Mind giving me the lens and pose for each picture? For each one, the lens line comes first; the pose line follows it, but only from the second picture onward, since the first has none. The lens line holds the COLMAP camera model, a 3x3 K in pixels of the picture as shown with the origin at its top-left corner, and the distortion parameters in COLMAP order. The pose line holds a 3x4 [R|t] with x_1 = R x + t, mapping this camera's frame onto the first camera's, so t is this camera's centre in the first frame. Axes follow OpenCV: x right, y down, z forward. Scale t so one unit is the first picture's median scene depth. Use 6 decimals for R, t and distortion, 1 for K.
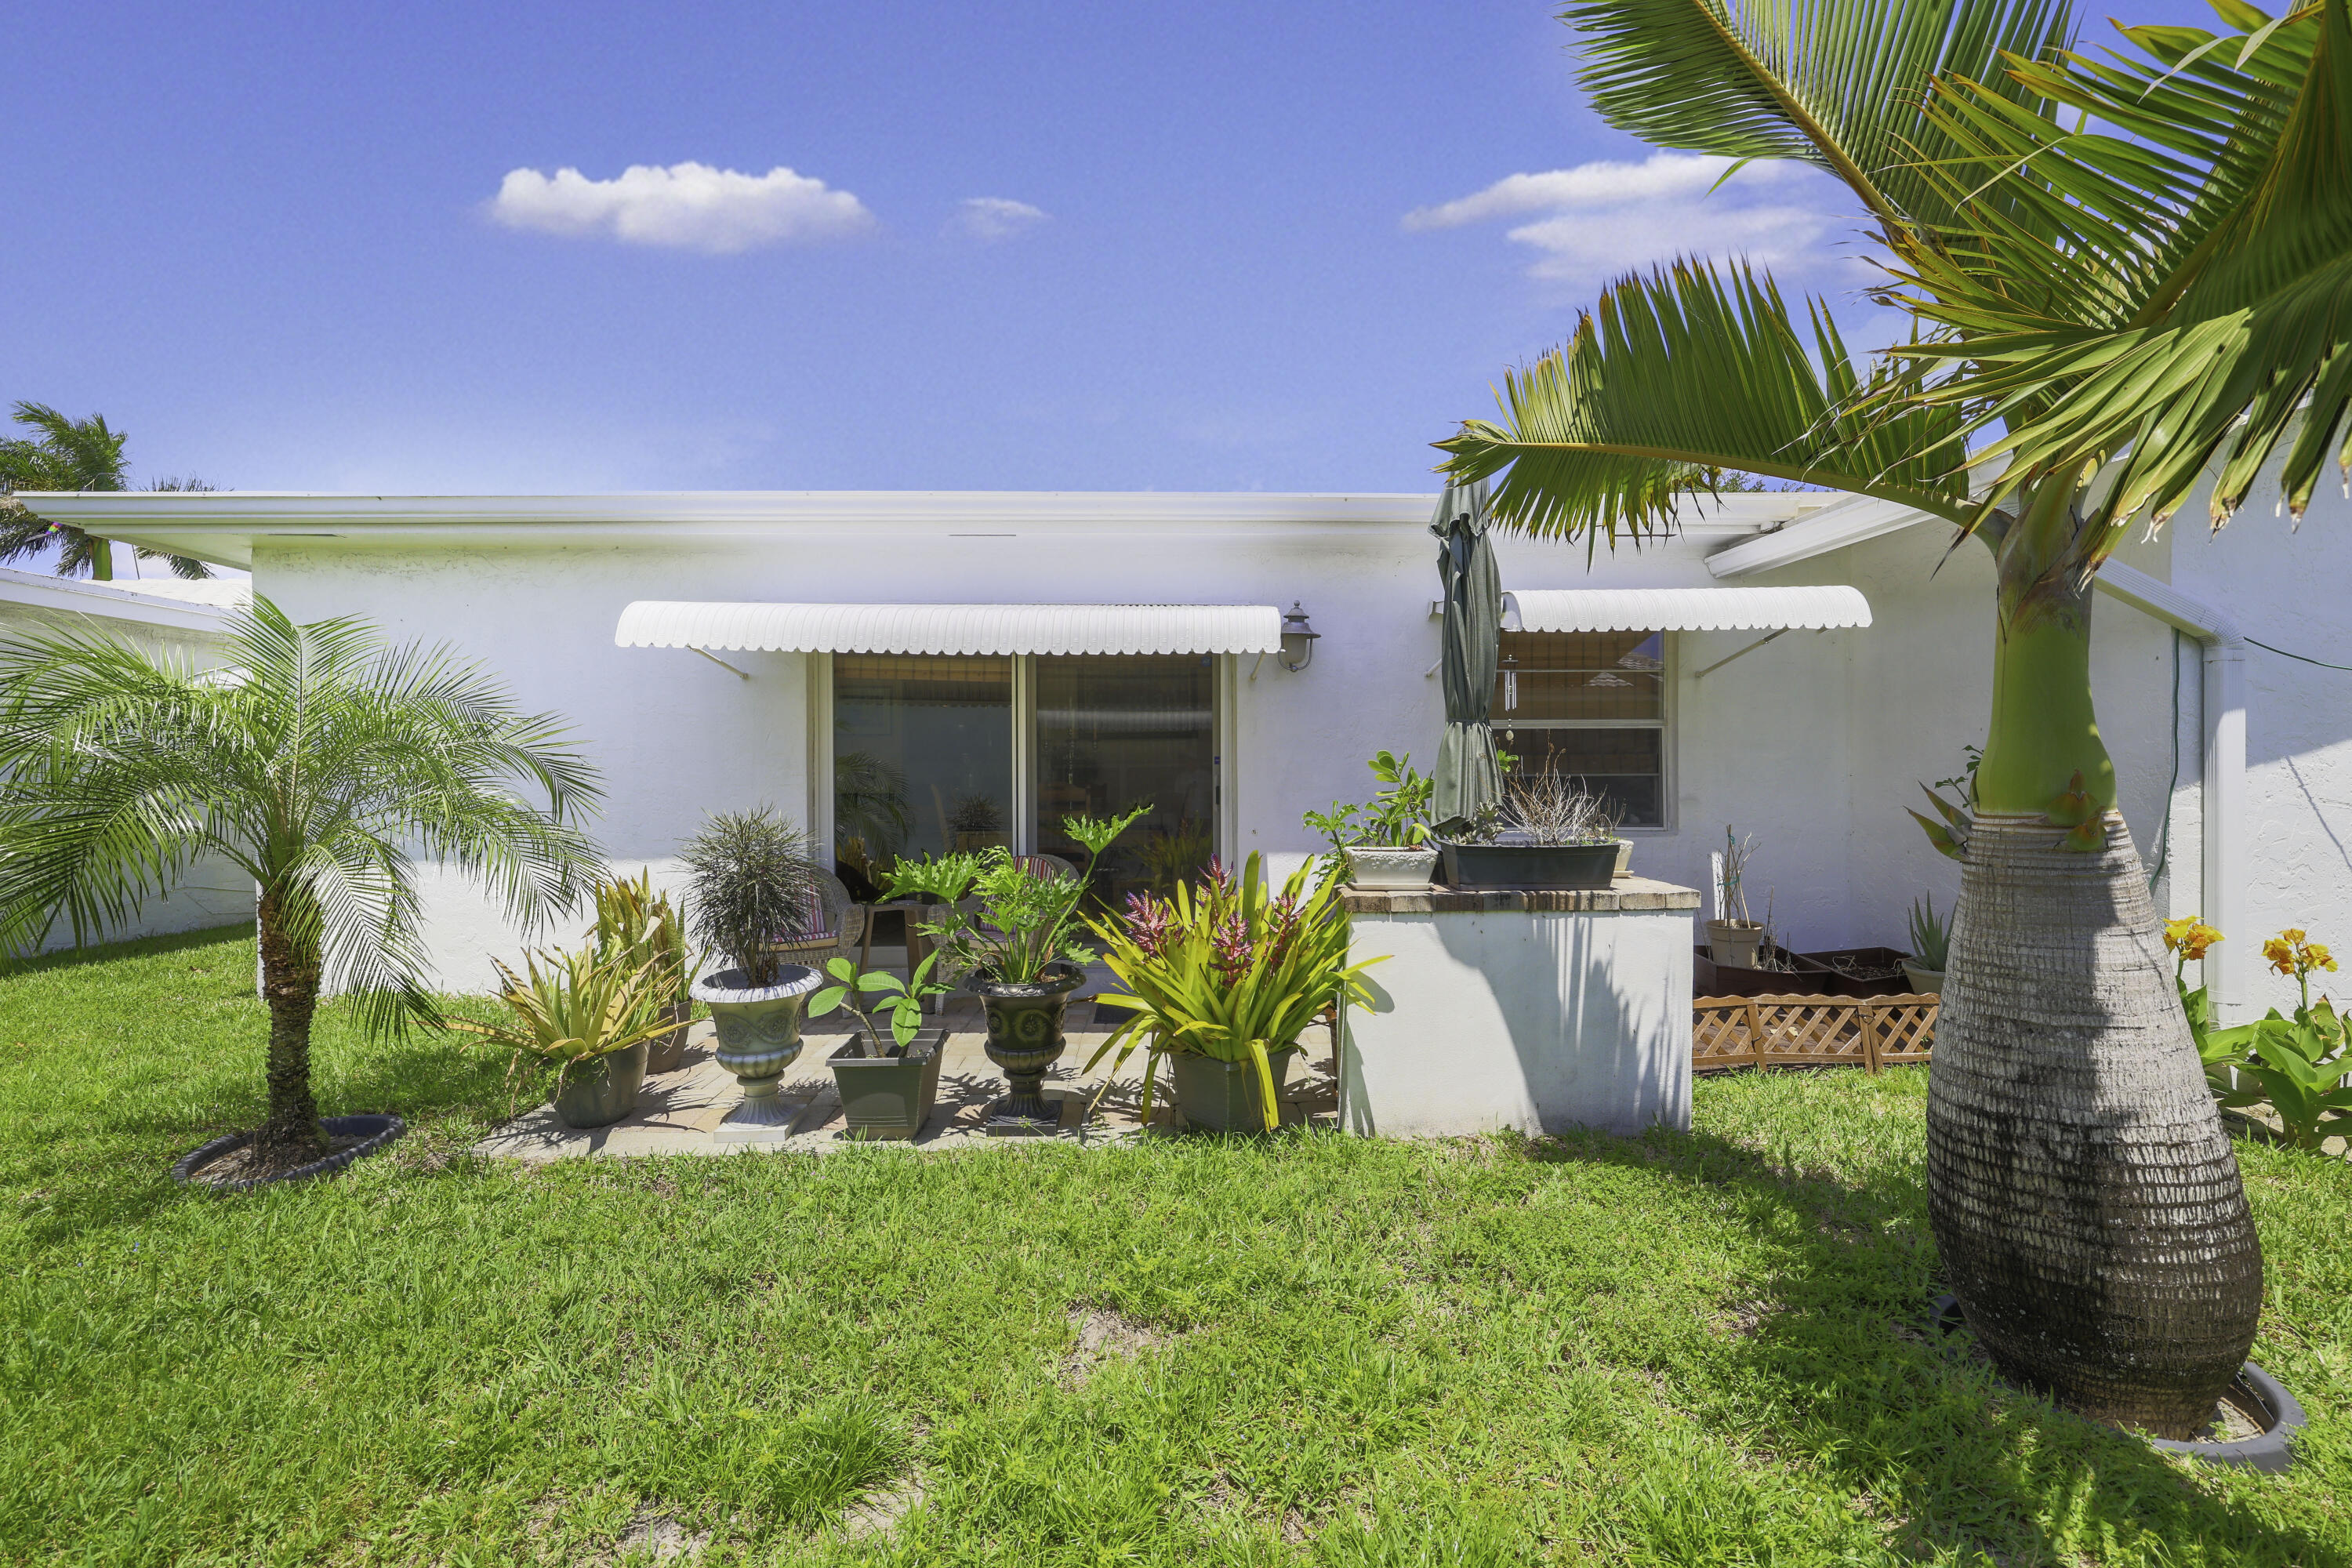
lens RADIAL K [[977.9, 0, 1183.1], [0, 977.9, 789.5], [0, 0, 1]] dist [0.000197, -0.000504]
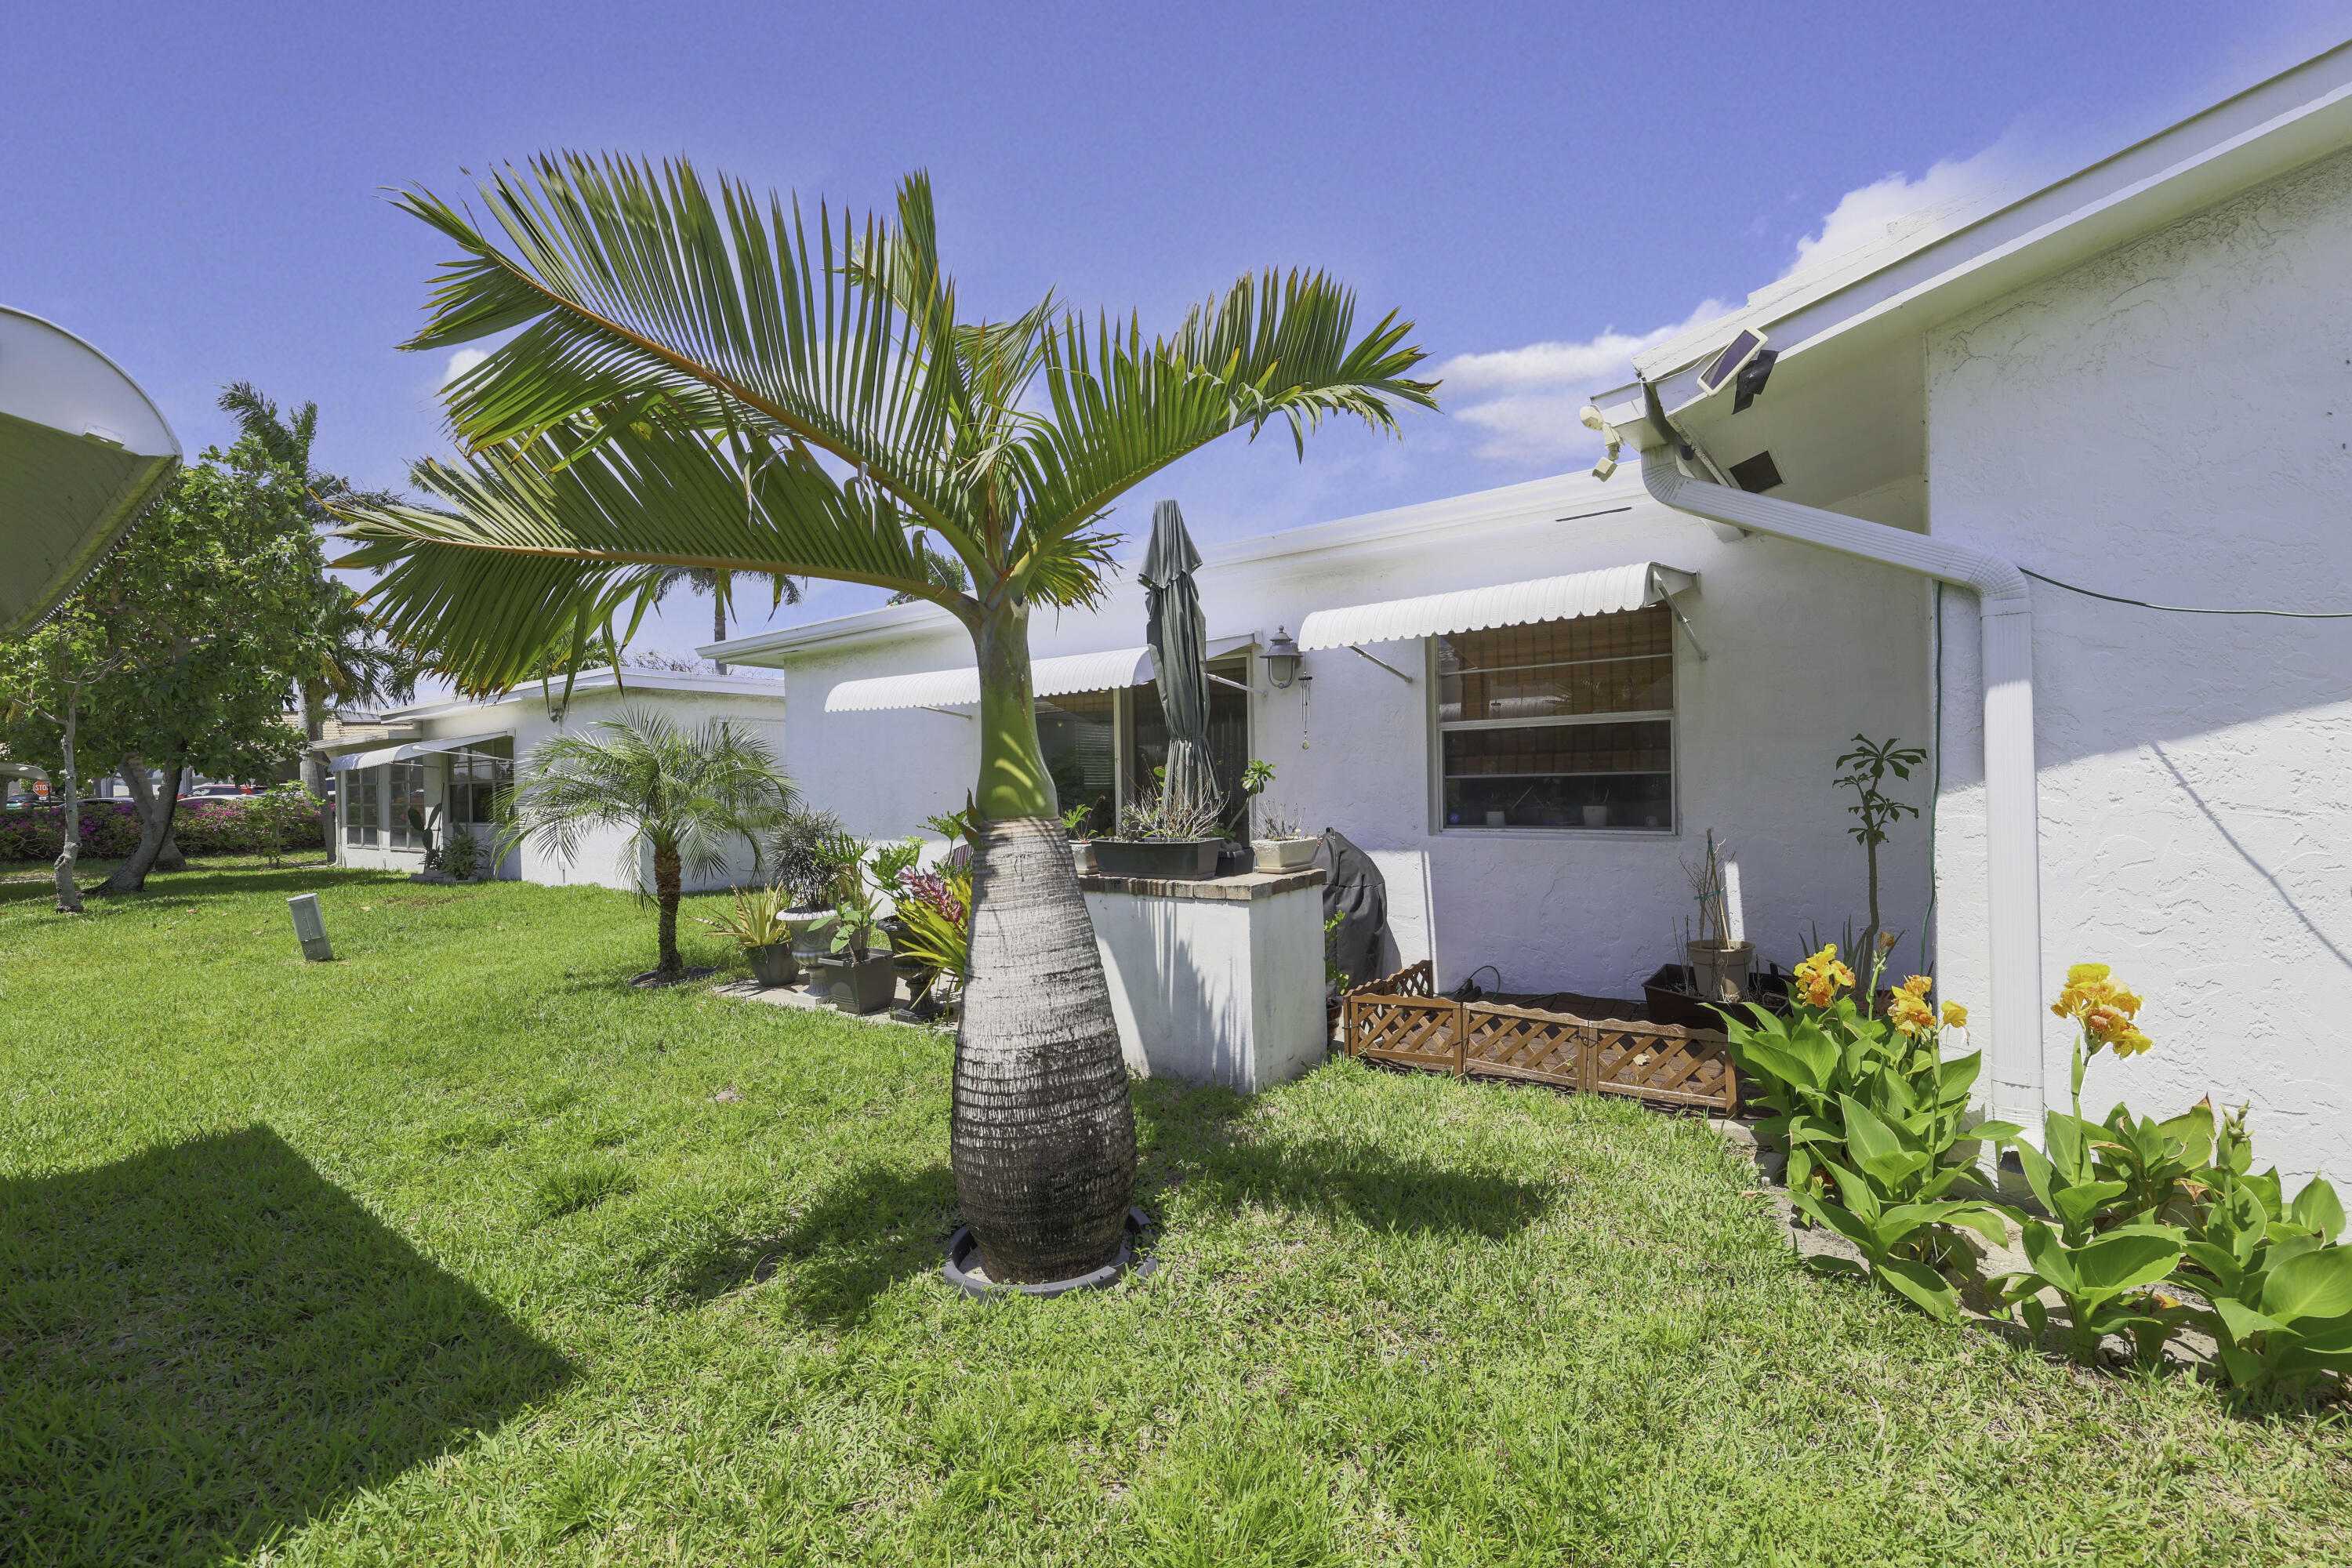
lens RADIAL K [[977.9, 0, 1183.1], [0, 977.9, 789.5], [0, 0, 1]] dist [0.000197, -0.000504]
pose [[0.788014, -0.007517, -0.615611, 1.022536], [0.012091, 0.999922, 0.003266, -0.011419], [0.615538, -0.010017, 0.788043, 0.046267]]
